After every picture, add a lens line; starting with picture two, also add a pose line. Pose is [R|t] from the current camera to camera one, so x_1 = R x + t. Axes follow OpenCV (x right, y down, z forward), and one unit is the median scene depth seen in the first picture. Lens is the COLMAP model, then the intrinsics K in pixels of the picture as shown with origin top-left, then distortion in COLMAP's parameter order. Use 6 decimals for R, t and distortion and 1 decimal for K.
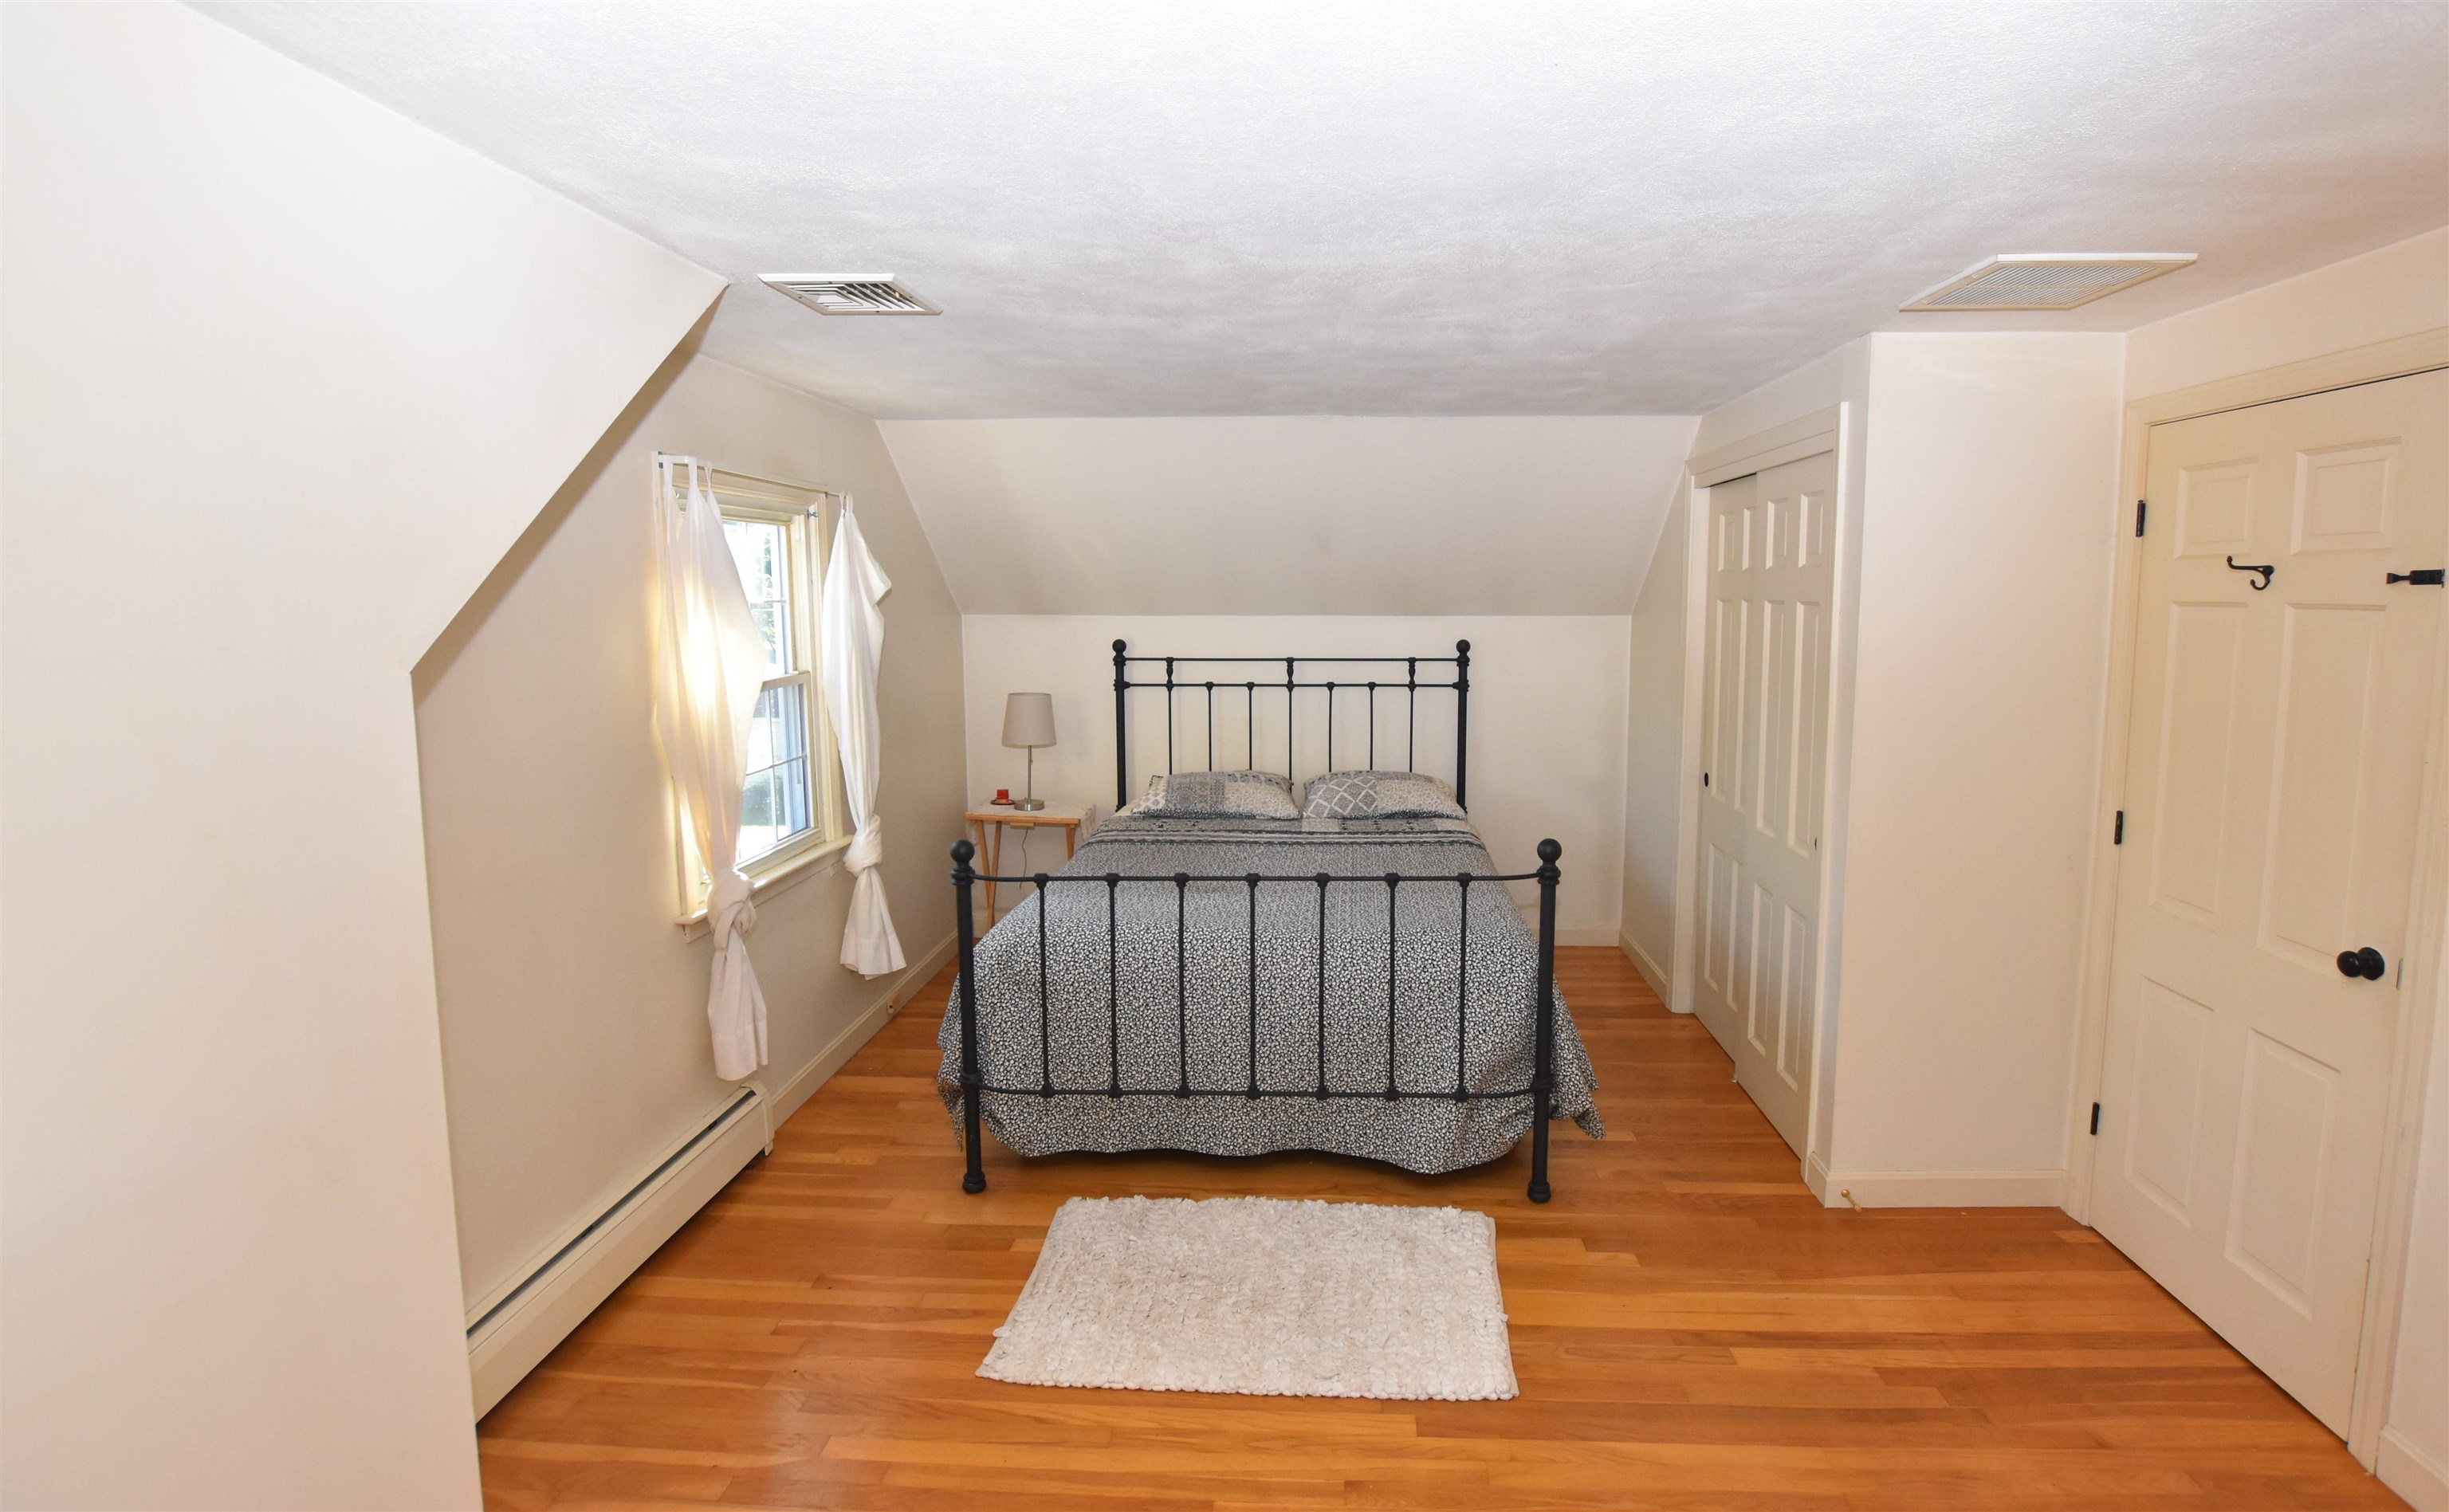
lens RADIAL K [[1148.9, 0, 1235.4], [0, 1148.9, 696.2], [0, 0, 1]] dist [0.000343, -0.000001]
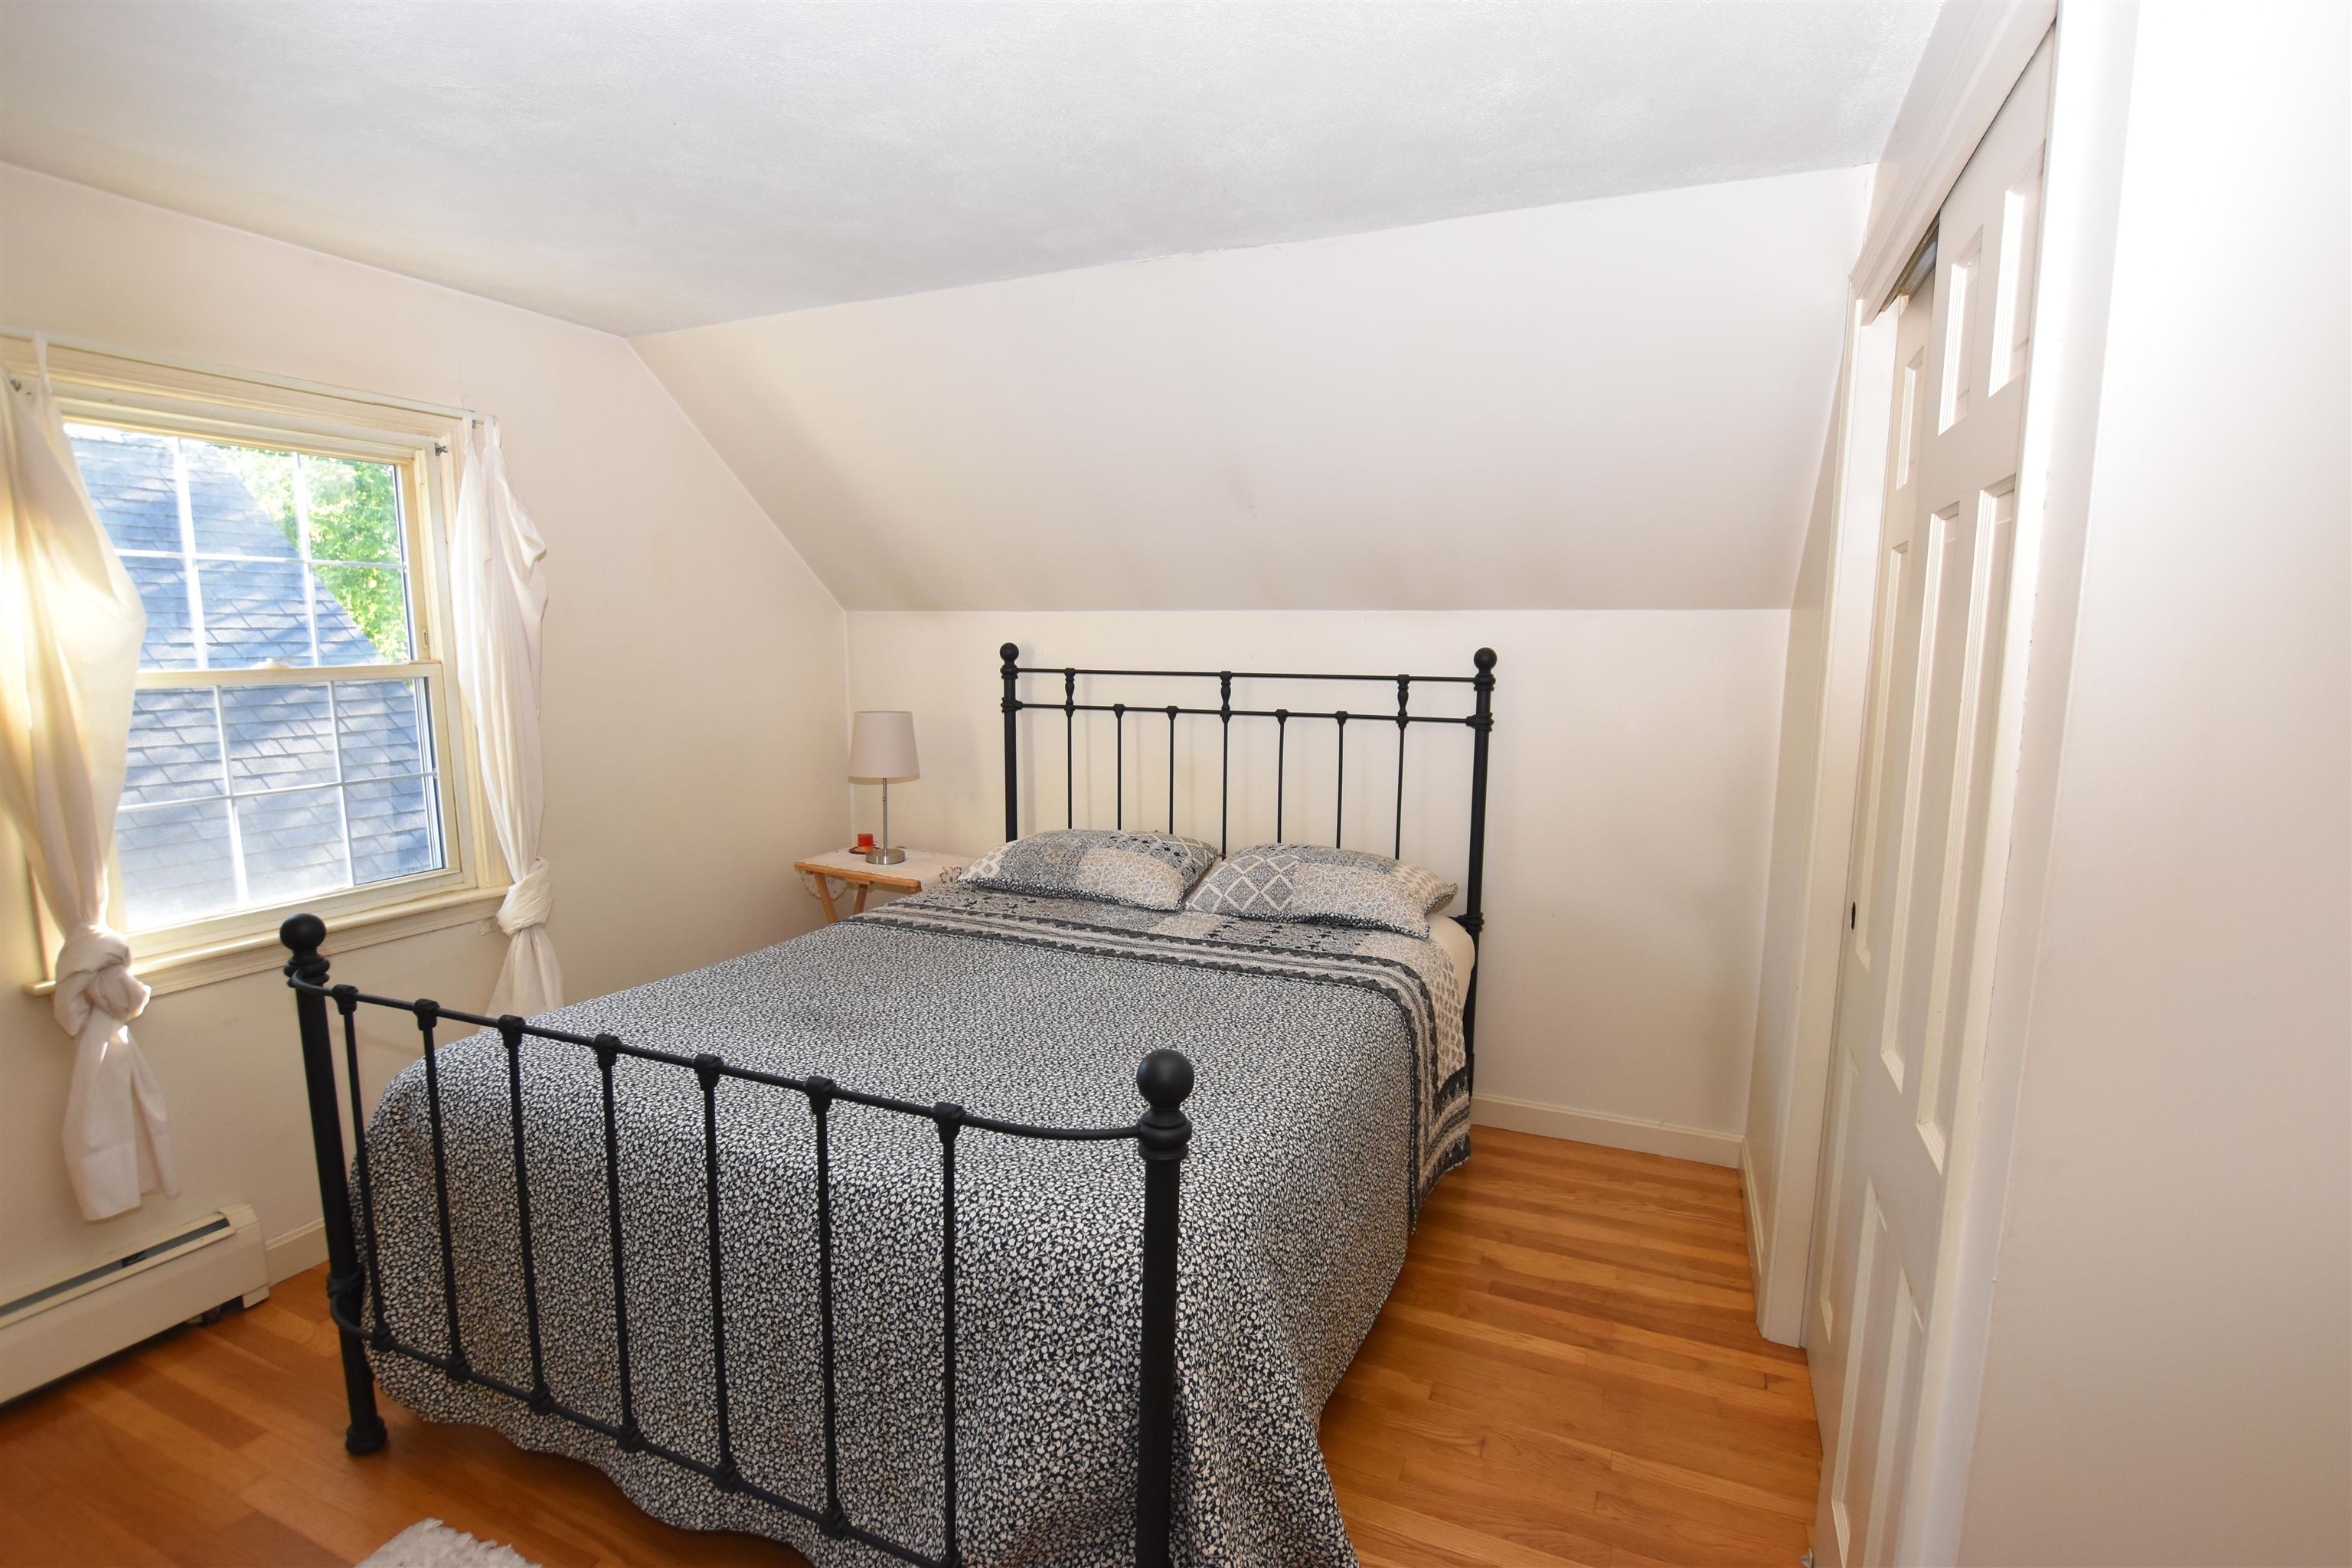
lens RADIAL K [[1086.4, 0, 1176.0], [0, 1086.4, 784.0], [0, 0, 1]] dist [-0.001394, -0.000022]
pose [[0.936380, 0.054624, -0.346711, 0.249299], [-0.040793, 0.998058, 0.047073, 0.003802], [0.348609, -0.029935, 0.936790, 0.383967]]
